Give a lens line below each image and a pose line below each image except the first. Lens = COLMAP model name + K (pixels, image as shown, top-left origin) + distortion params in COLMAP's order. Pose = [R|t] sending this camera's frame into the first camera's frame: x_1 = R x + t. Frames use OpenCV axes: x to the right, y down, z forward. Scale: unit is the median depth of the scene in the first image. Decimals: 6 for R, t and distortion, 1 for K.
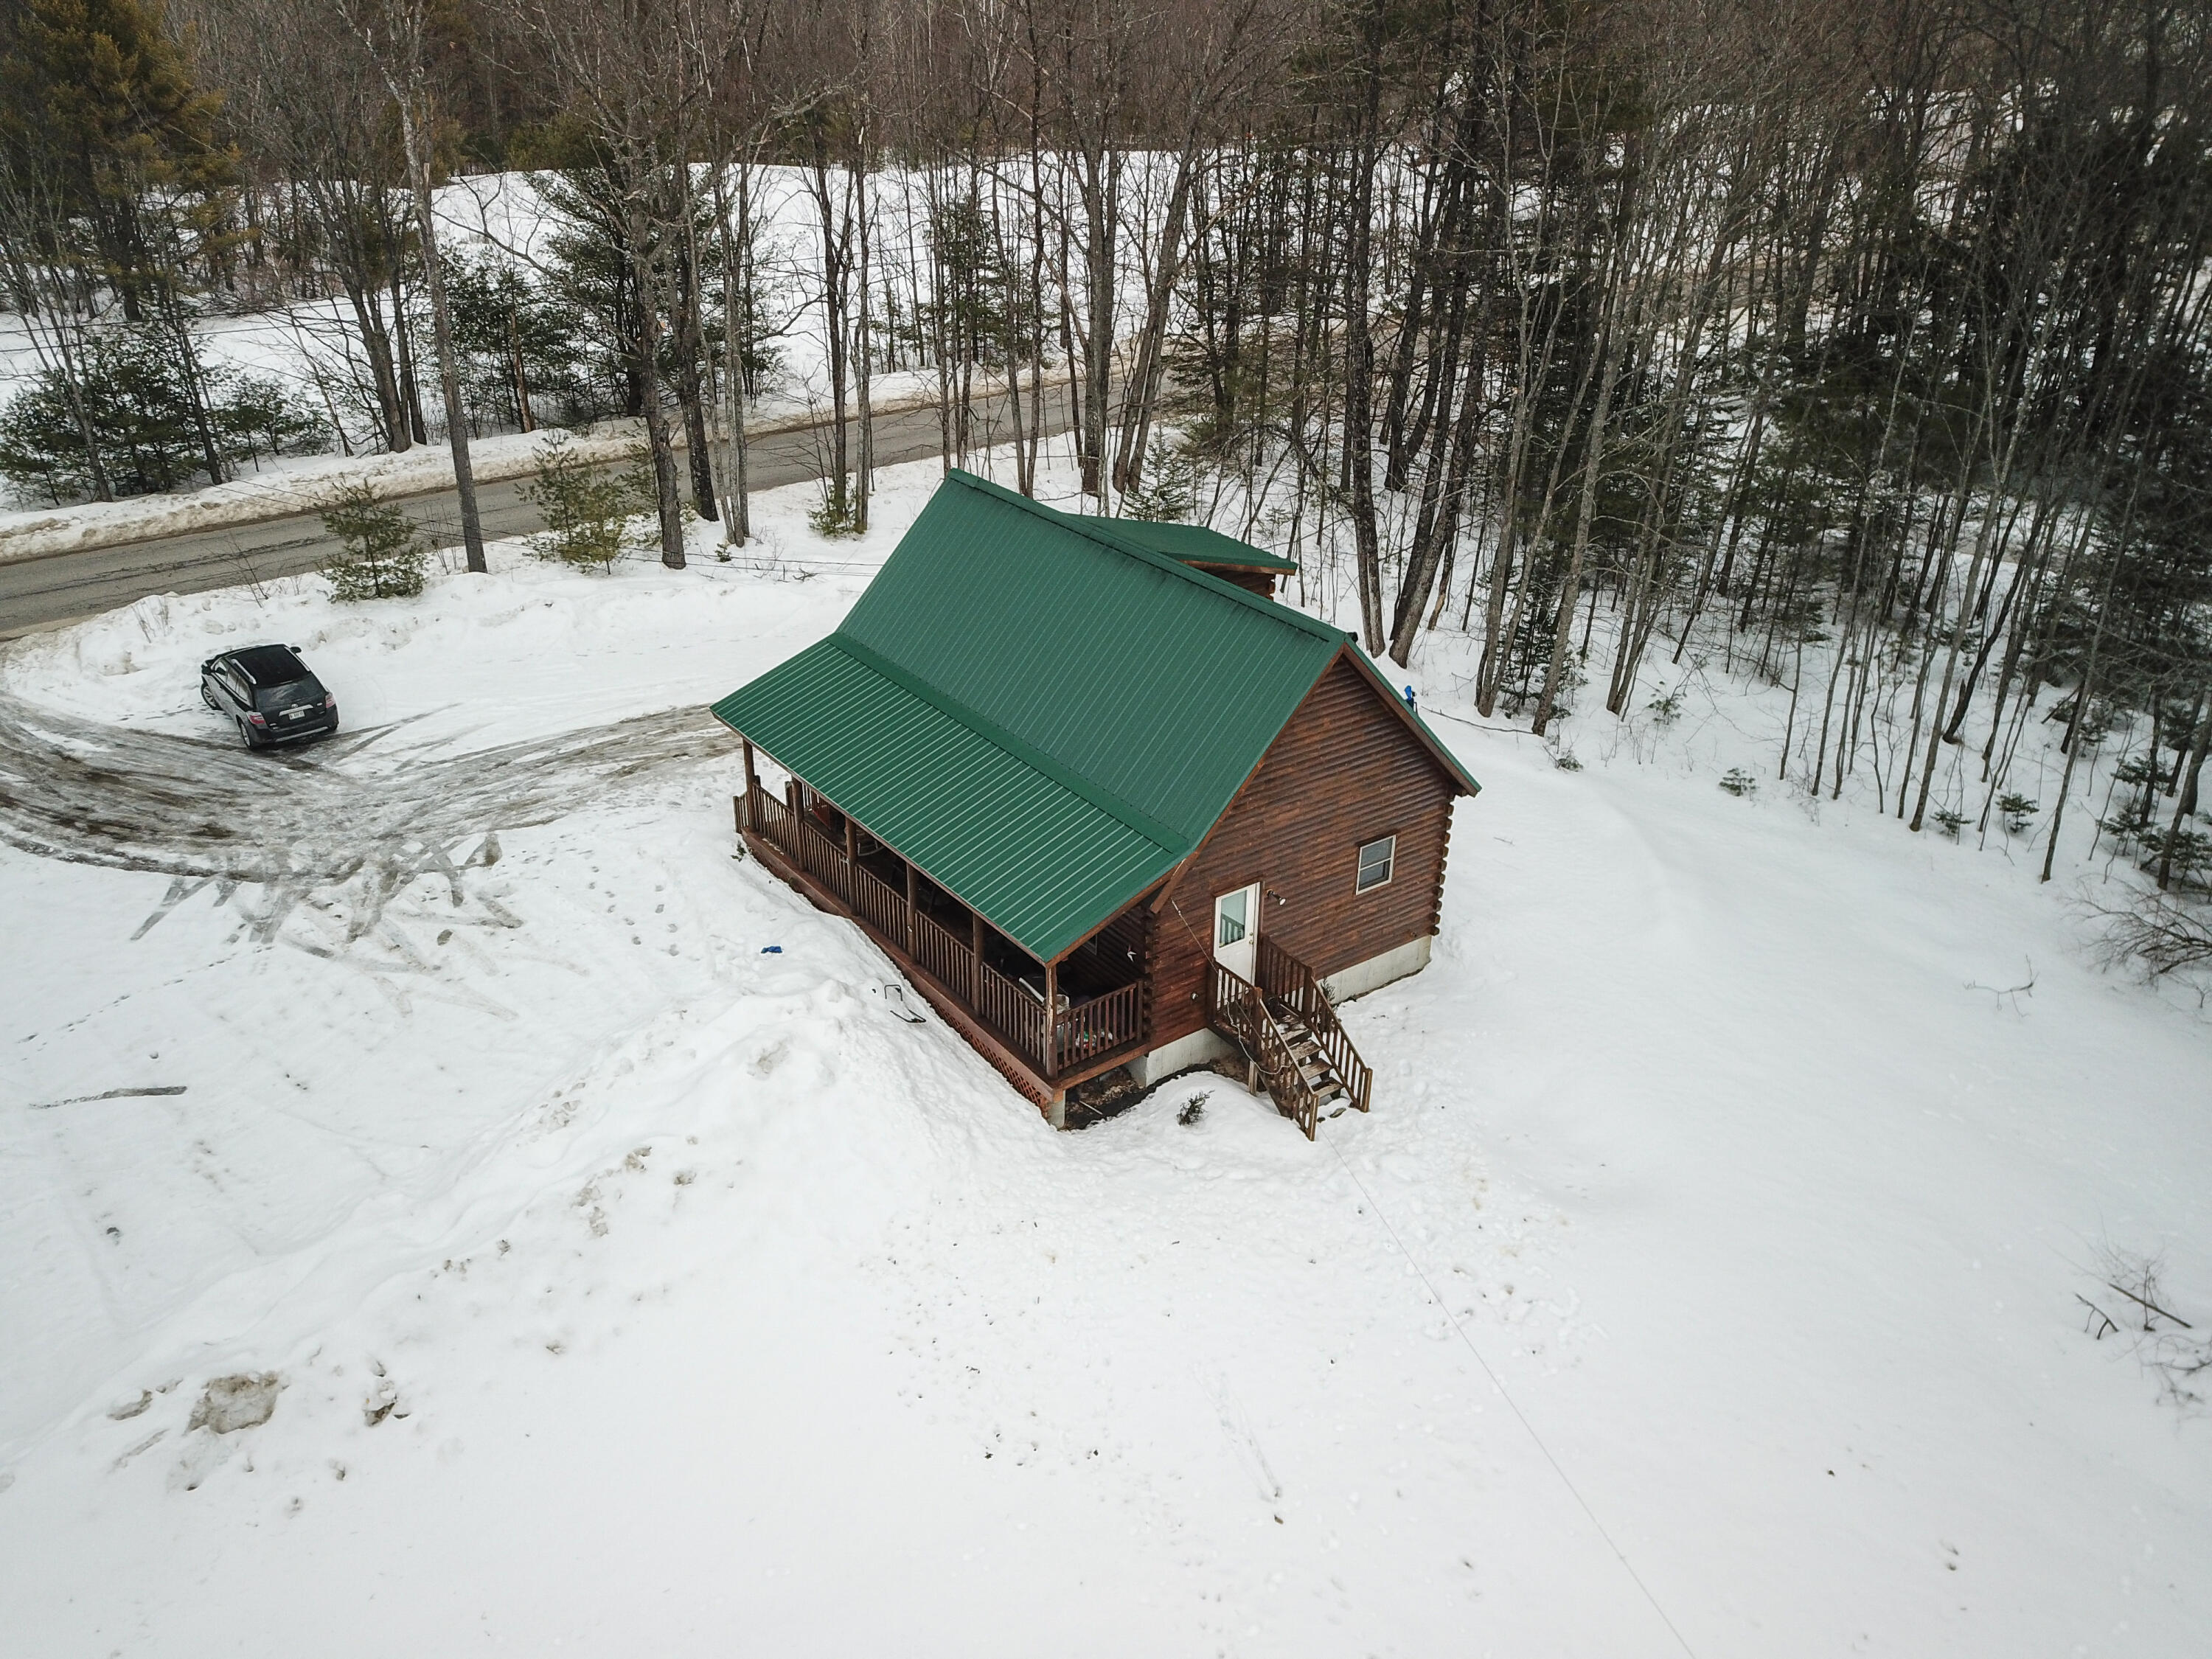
lens RADIAL K [[1715.4, 0, 1089.5], [0, 1715.4, 832.4], [0, 0, 1]] dist [0.028402, -0.006428]
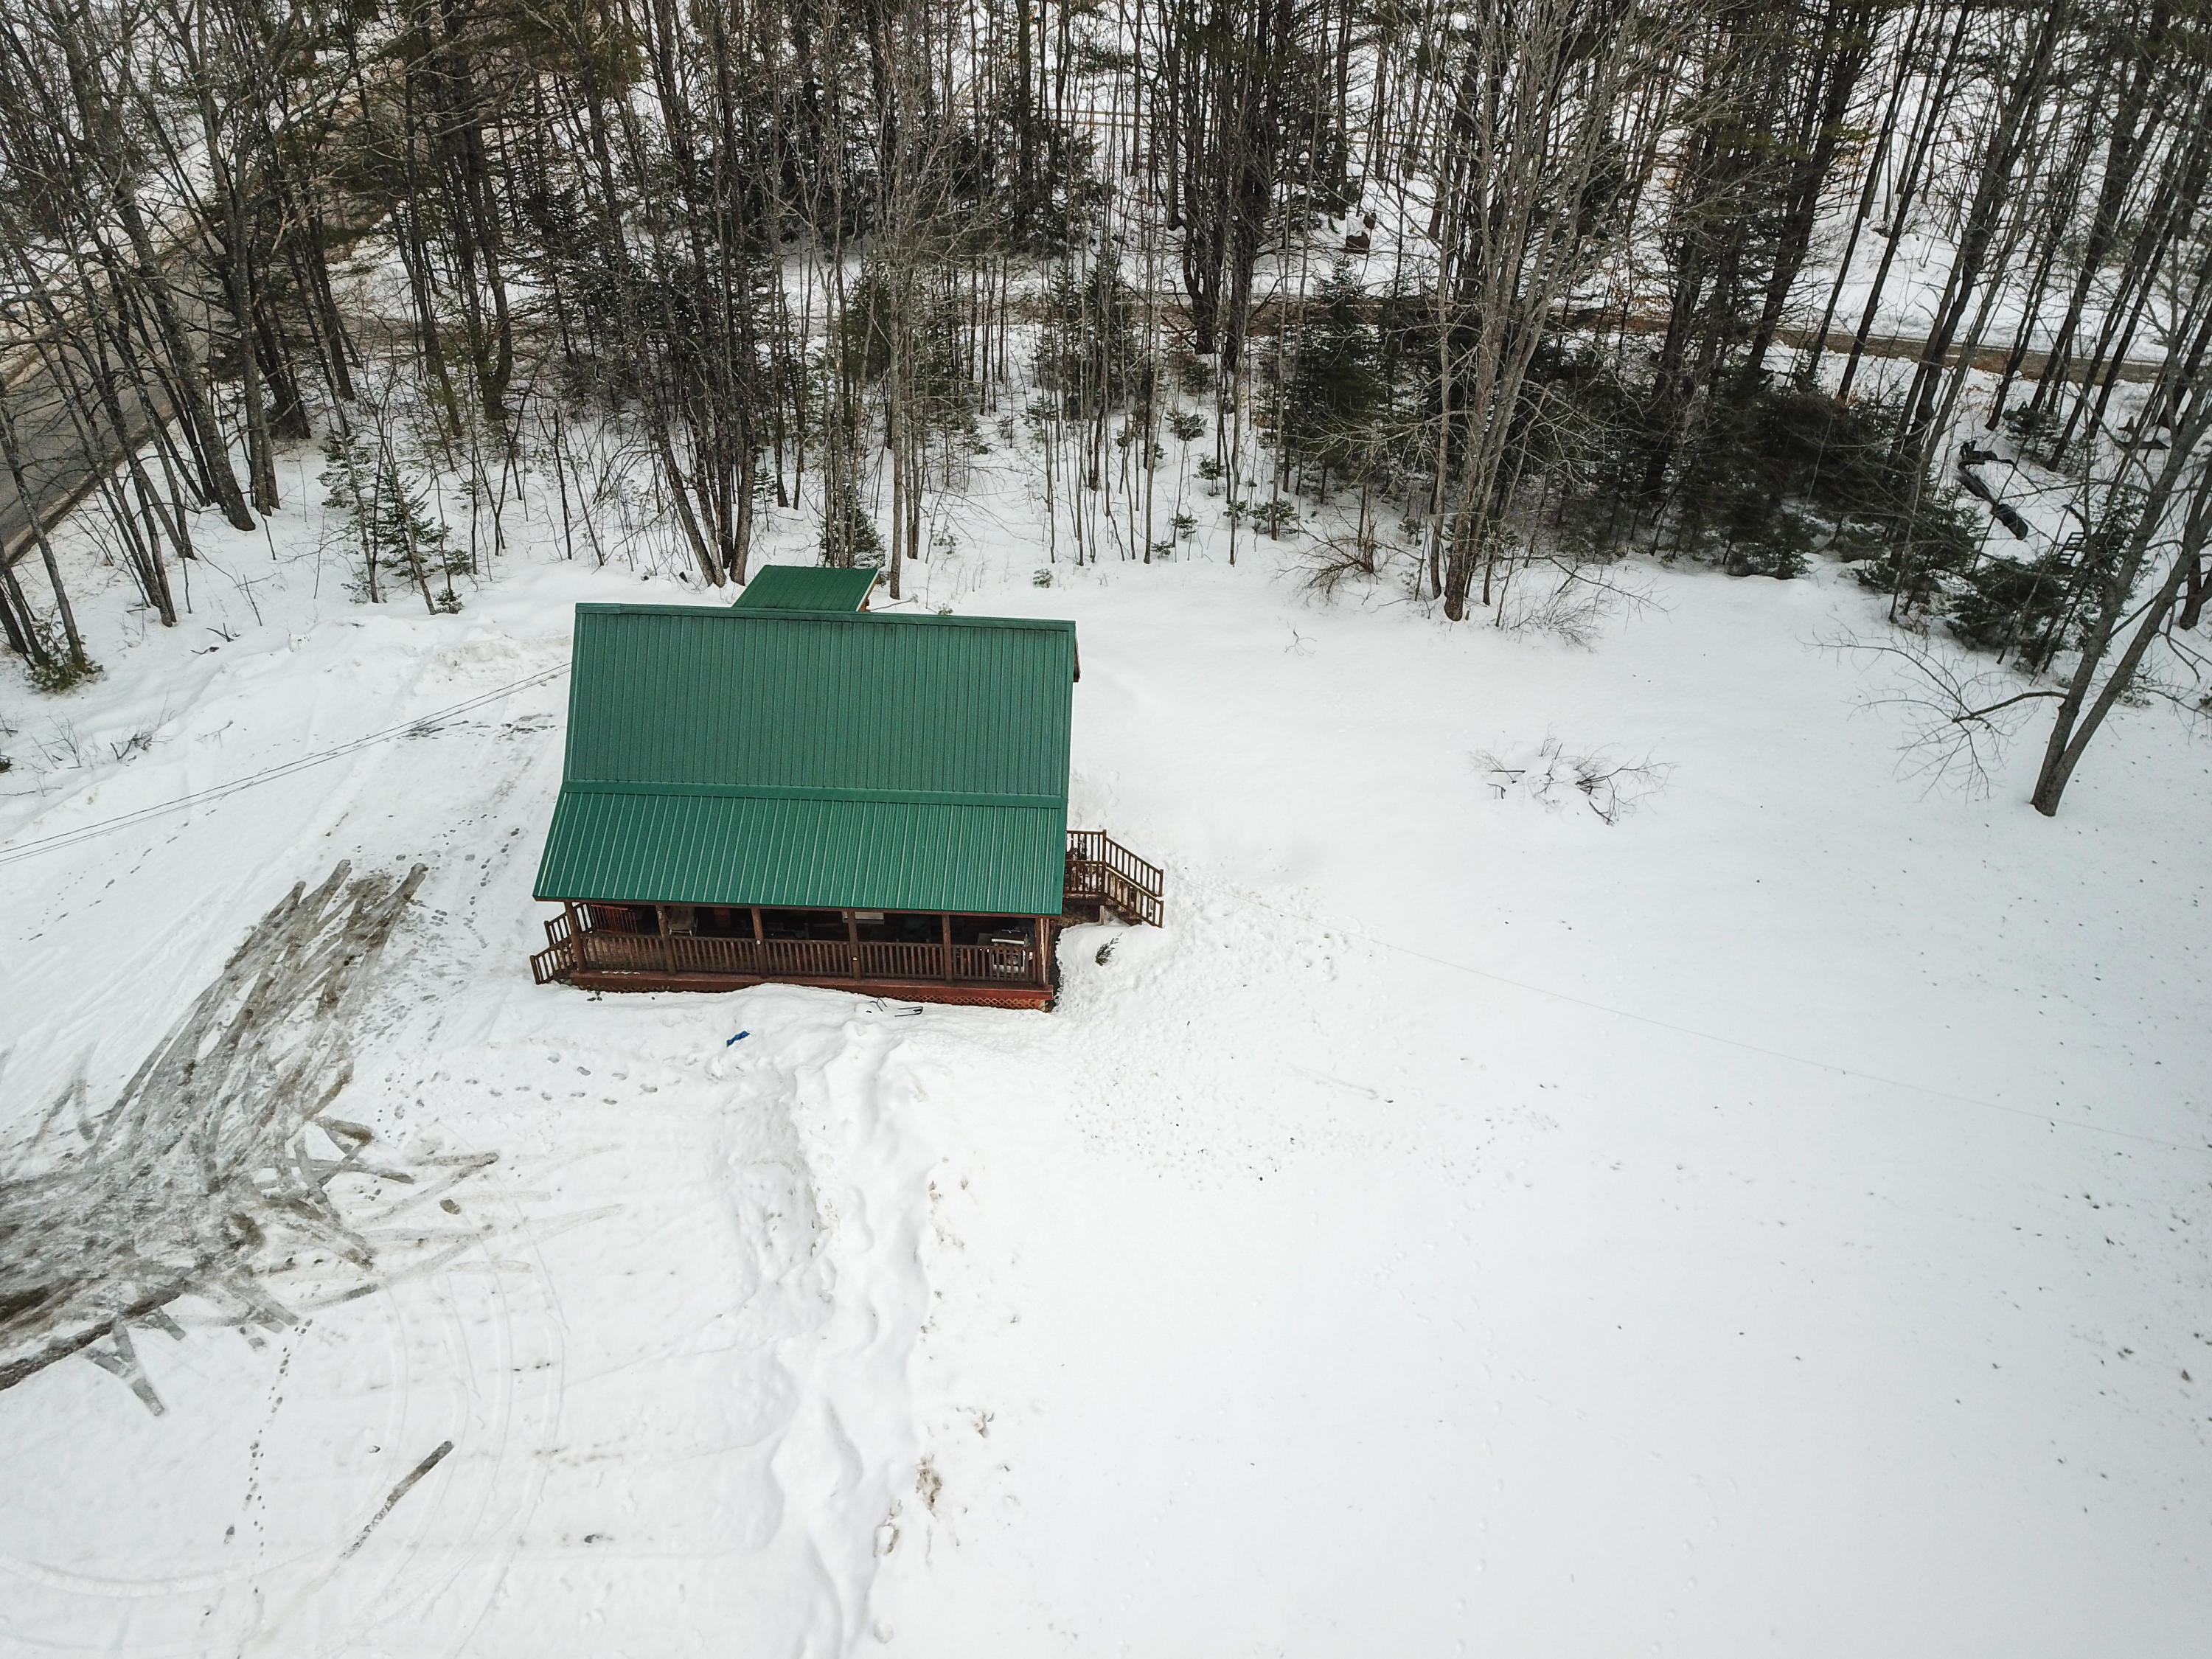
lens RADIAL K [[1715.4, 0, 1089.5], [0, 1715.4, 832.4], [0, 0, 1]] dist [0.028402, -0.006428]
pose [[0.622123, -0.487476, 0.612641, -0.669464], [0.358958, 0.873015, 0.330141, -0.352020], [-0.695781, 0.014524, 0.718107, -0.046153]]
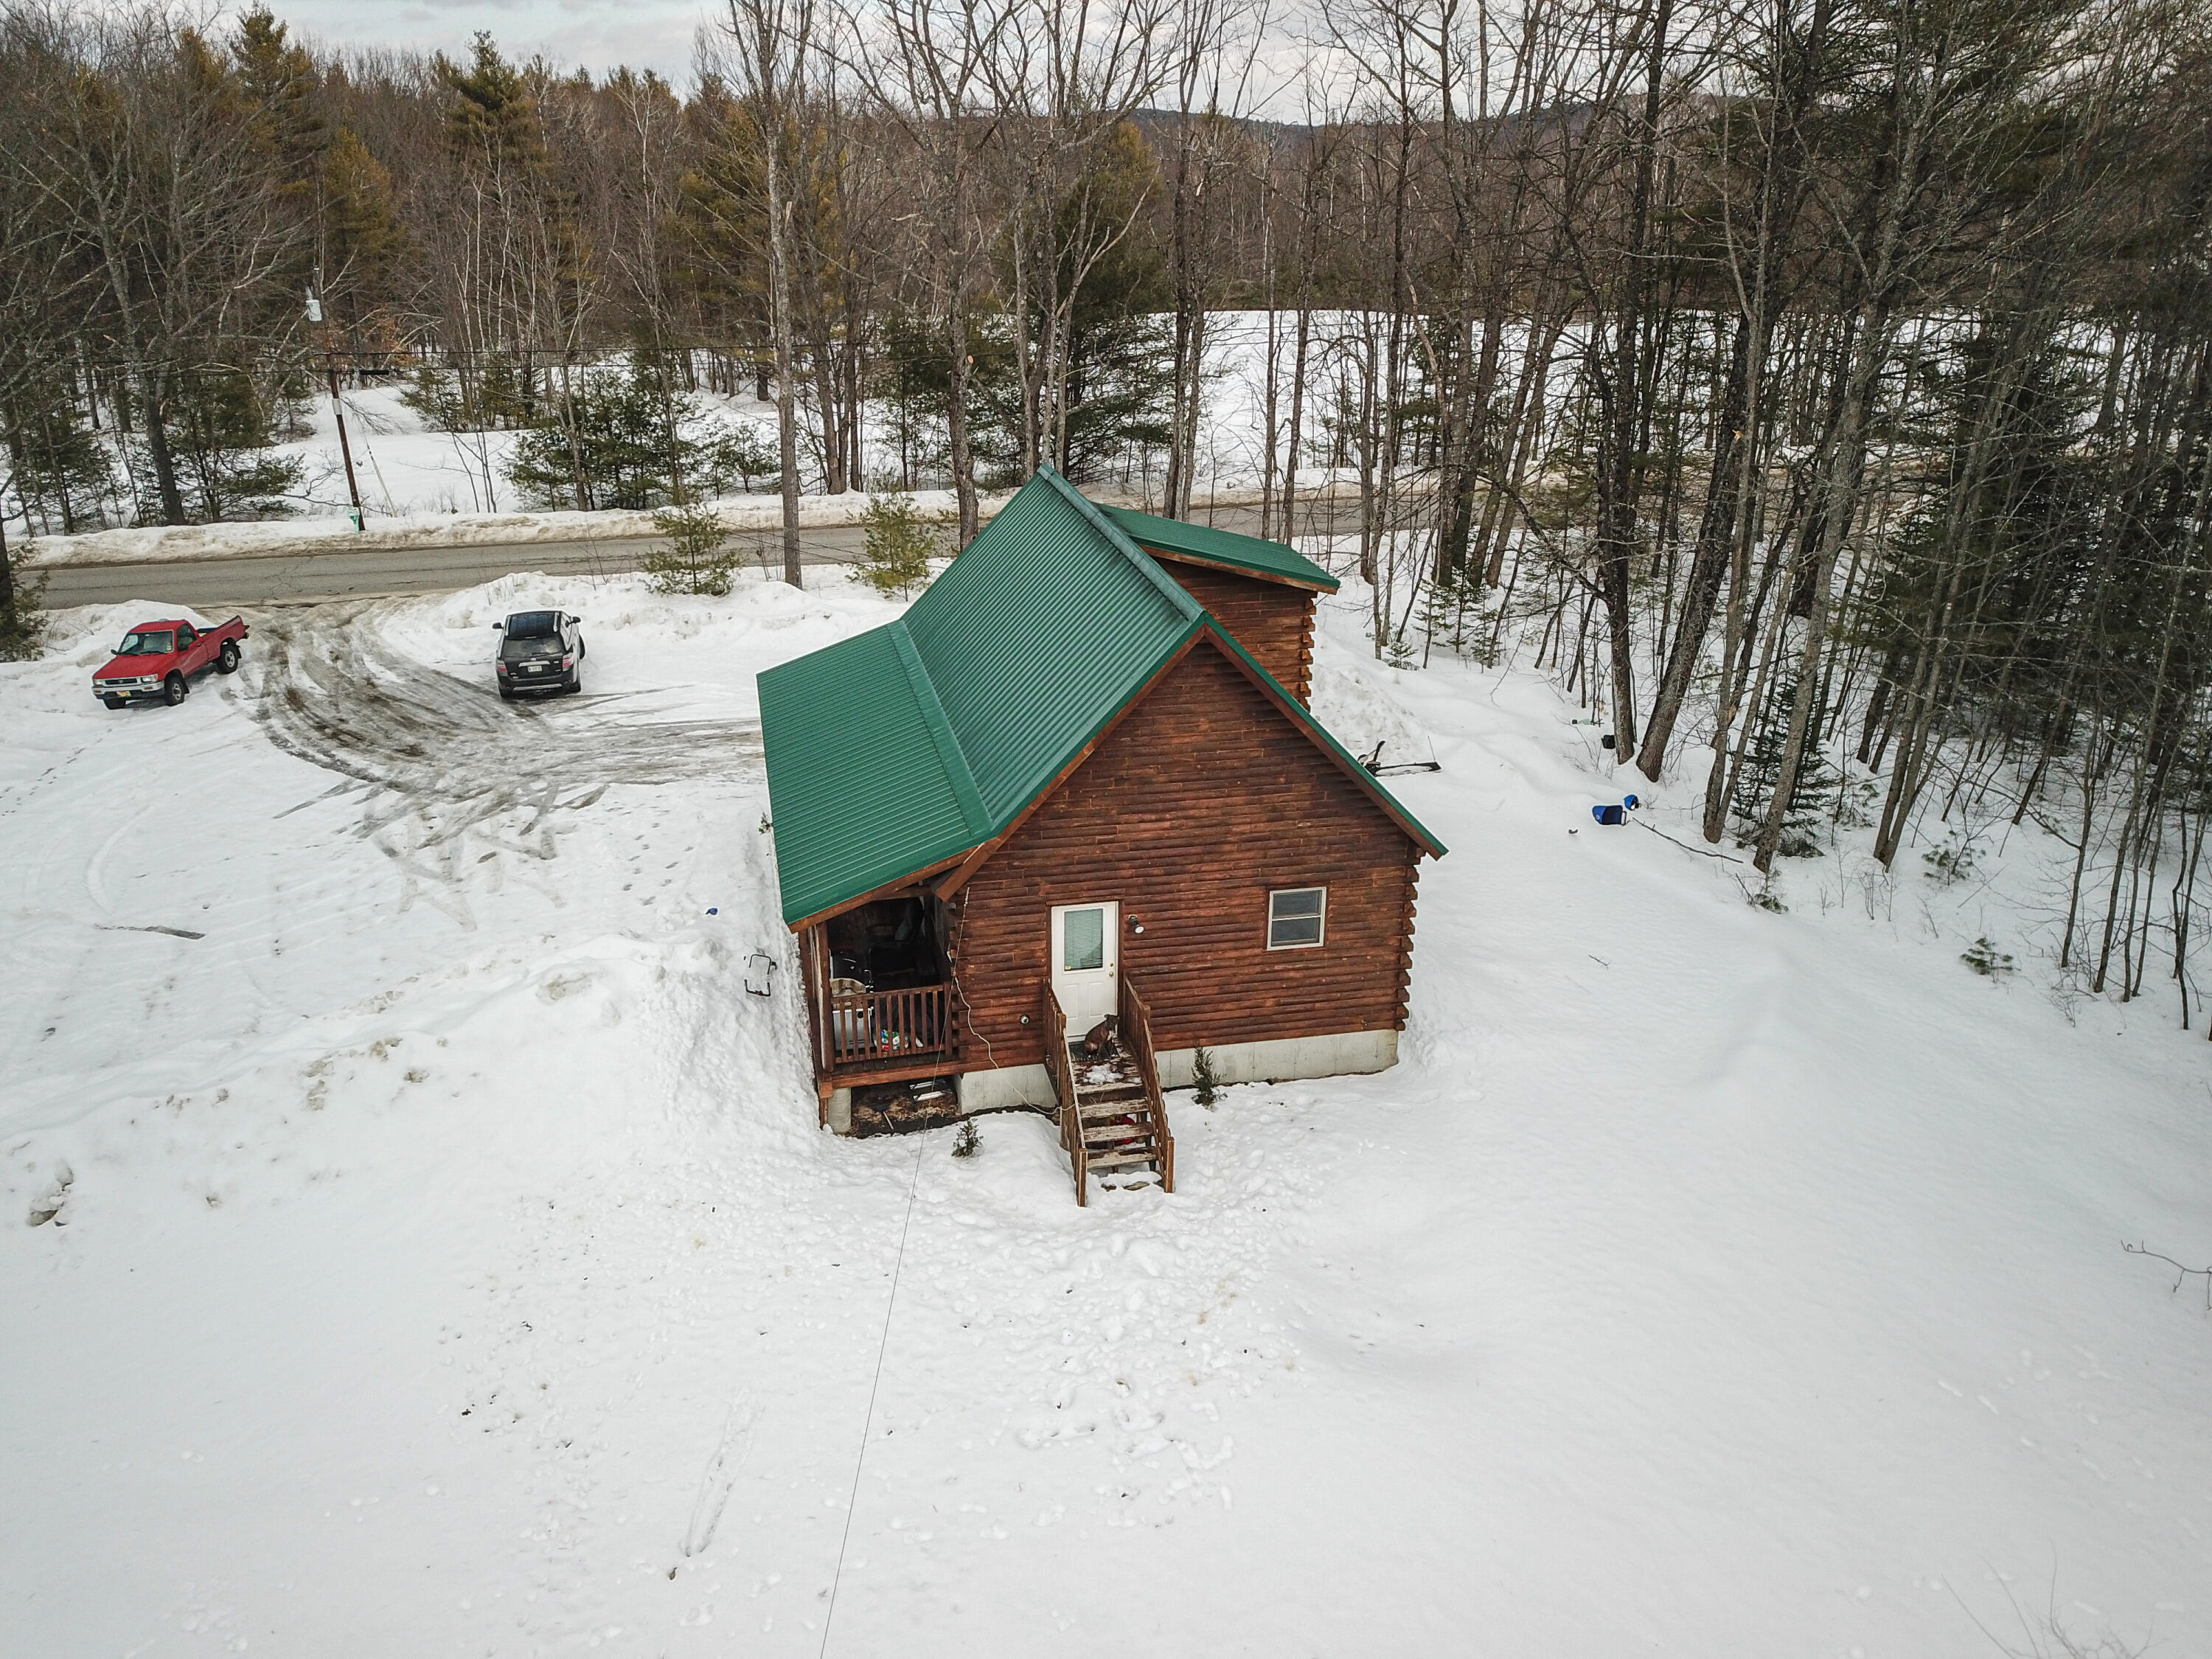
lens RADIAL K [[1715.4, 0, 1089.5], [0, 1715.4, 832.4], [0, 0, 1]] dist [0.028402, -0.006428]
pose [[0.912297, 0.147888, -0.381895, 0.351216], [-0.184522, 0.980938, -0.060933, 0.042438], [0.365604, 0.126057, 0.922195, 0.172830]]
